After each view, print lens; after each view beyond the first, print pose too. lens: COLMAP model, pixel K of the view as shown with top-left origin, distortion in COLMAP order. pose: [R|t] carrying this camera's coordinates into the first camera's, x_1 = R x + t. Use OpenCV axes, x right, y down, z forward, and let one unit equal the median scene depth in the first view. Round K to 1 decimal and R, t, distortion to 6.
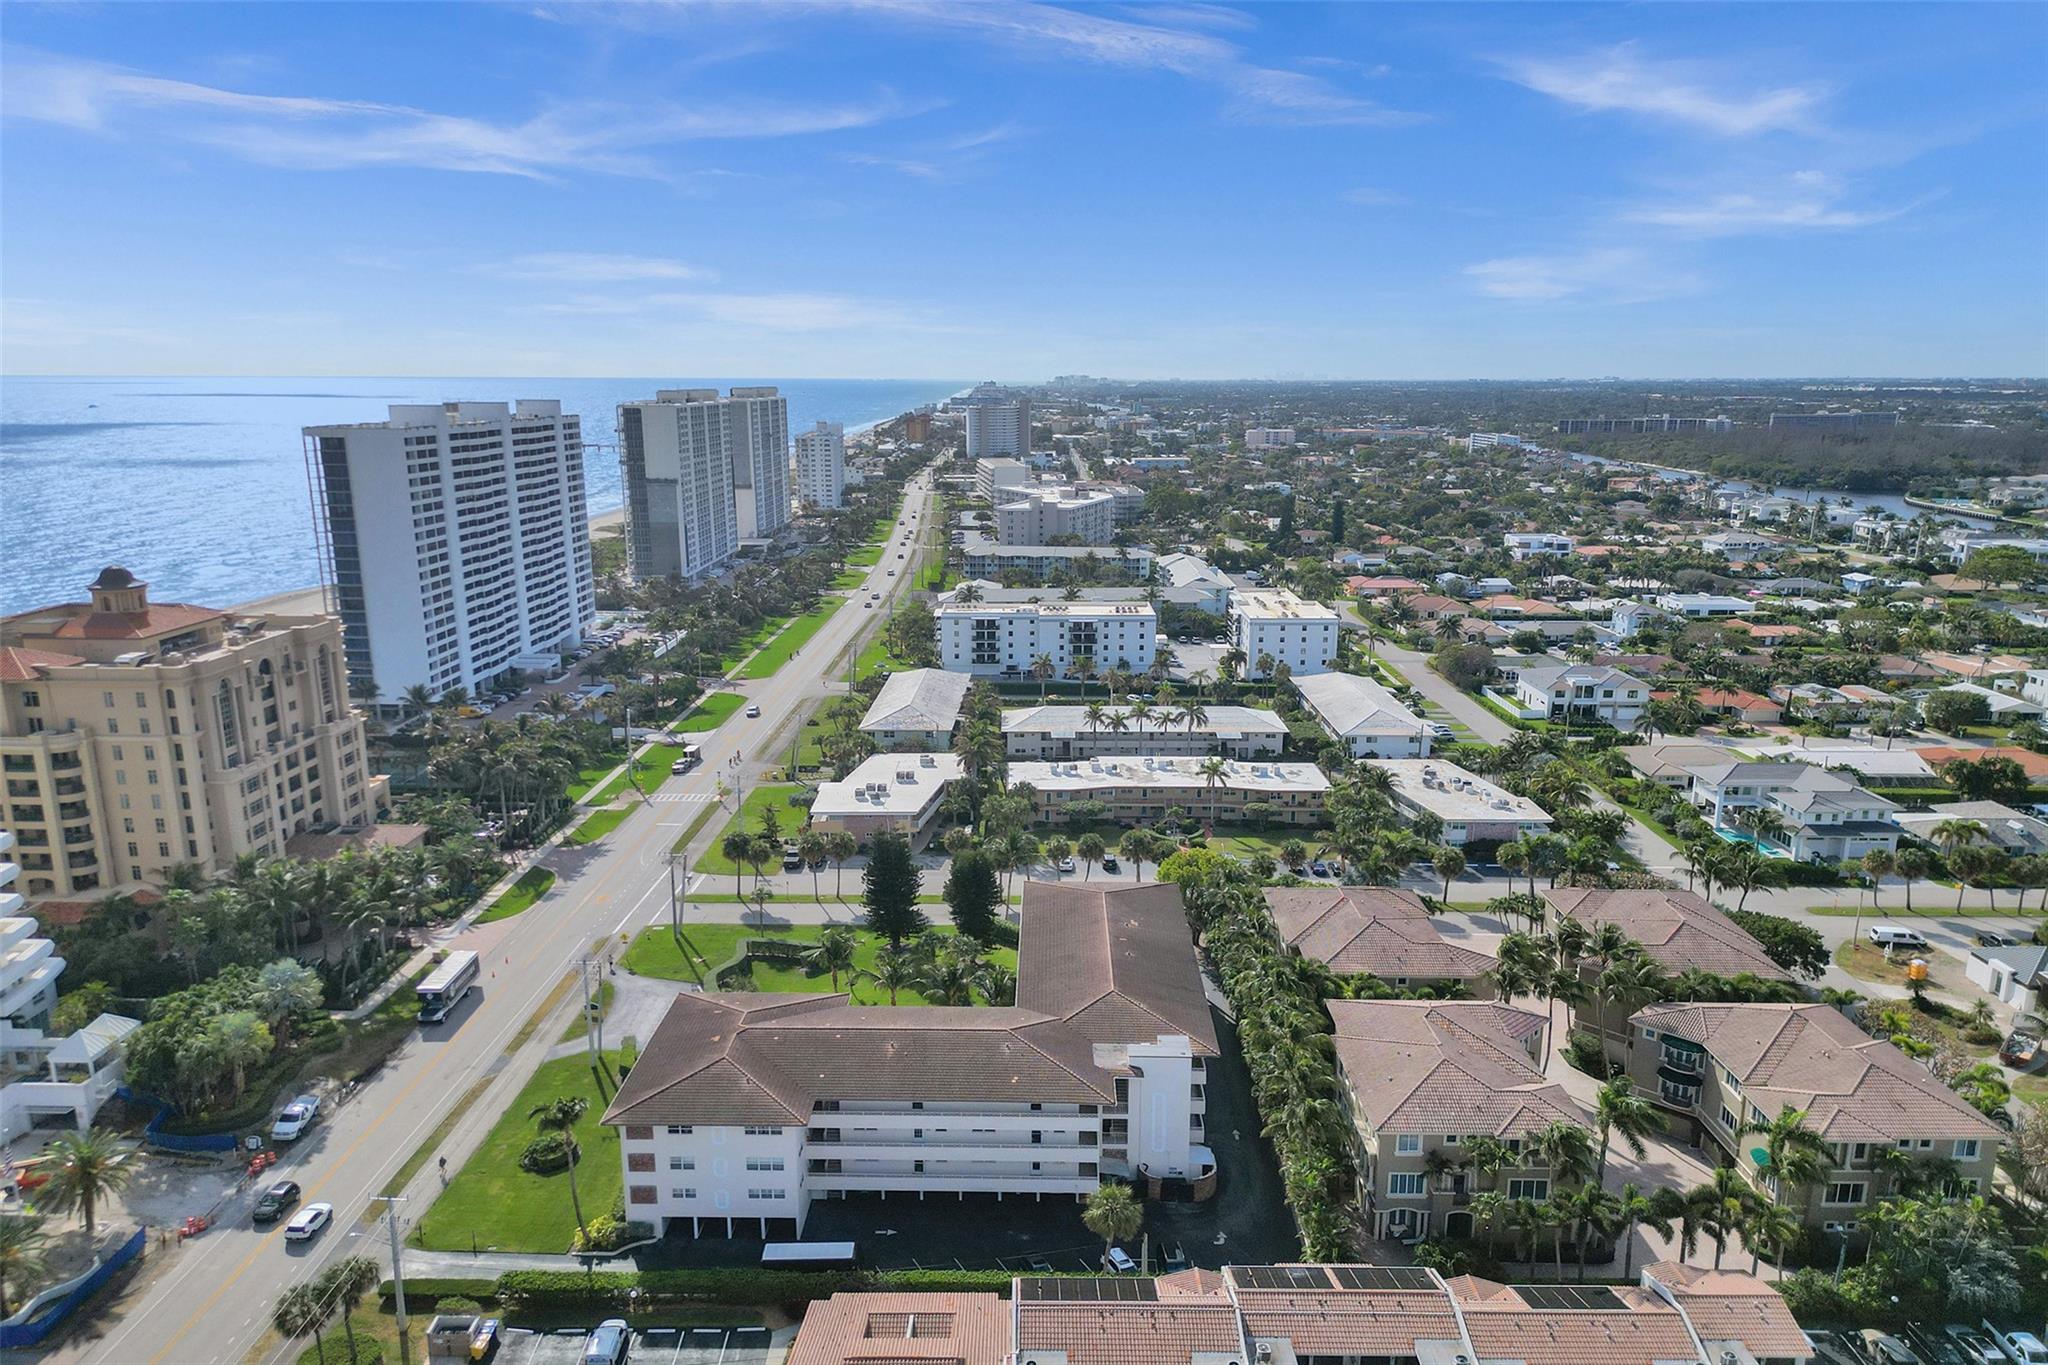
lens RADIAL K [[1483.0, 0, 1028.6], [0, 1483.0, 690.9], [0, 0, 1]] dist [0.074068, -0.089590]
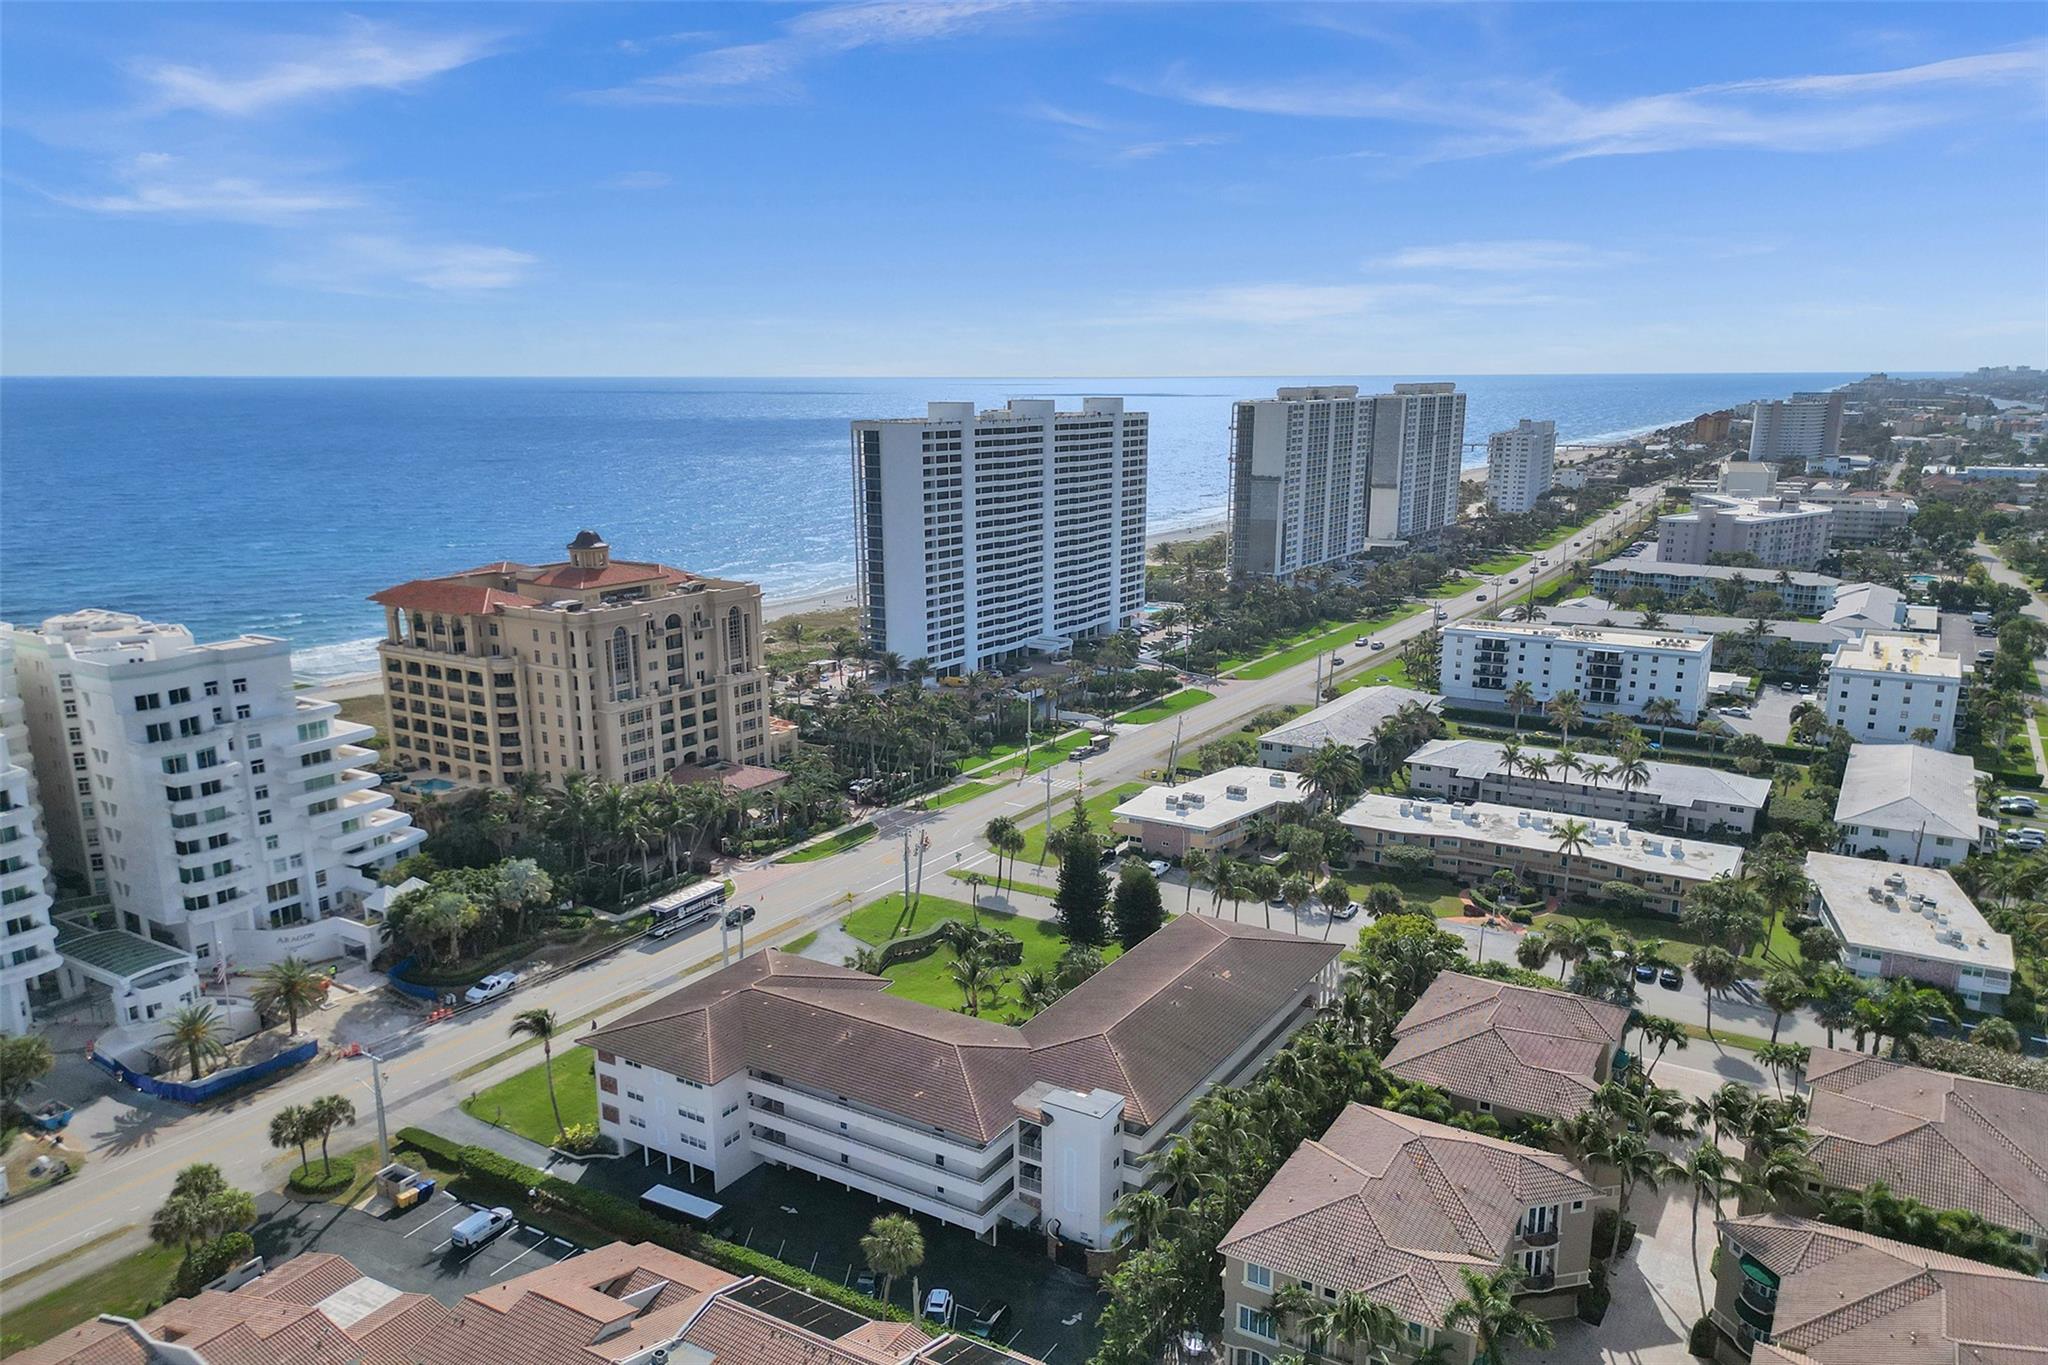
lens RADIAL K [[1483.0, 0, 1015.1], [0, 1483.0, 711.9], [0, 0, 1]] dist [0.074068, -0.089590]
pose [[0.851812, 0.111579, -0.511827, 0.279680], [-0.103949, 0.993626, 0.043614, -0.020202], [0.513431, 0.016053, 0.857981, 0.105480]]
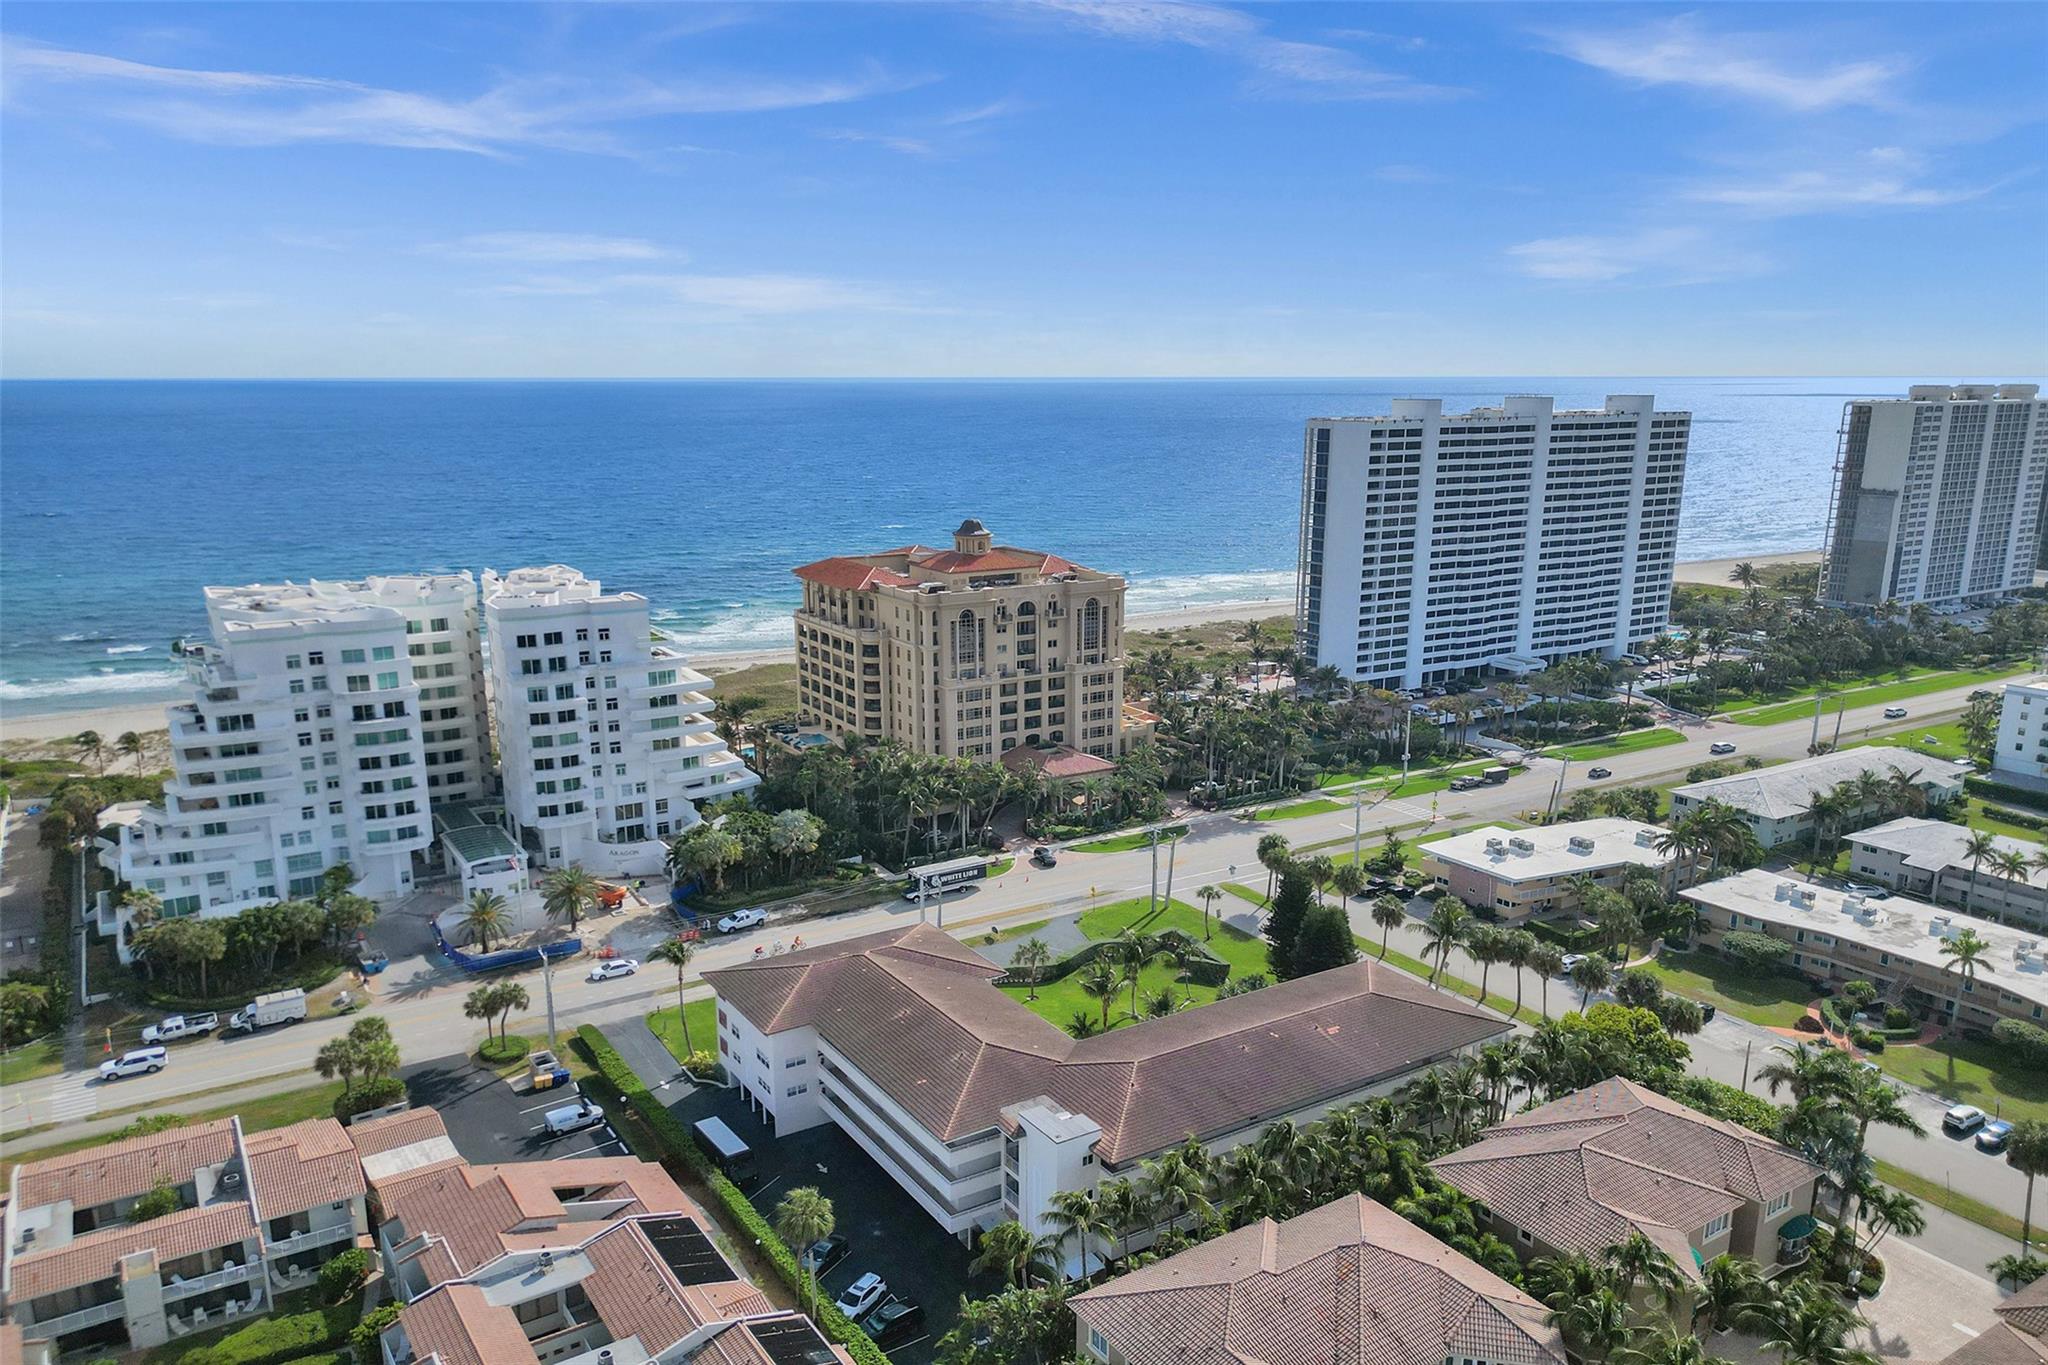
lens RADIAL K [[1483.0, 0, 1011.2], [0, 1483.0, 687.8], [0, 0, 1]] dist [0.074068, -0.089590]
pose [[0.533029, 0.168839, -0.829080, 0.428663], [-0.170791, 0.981187, 0.090011, -0.049443], [0.828680, 0.093621, 0.551838, 0.264425]]
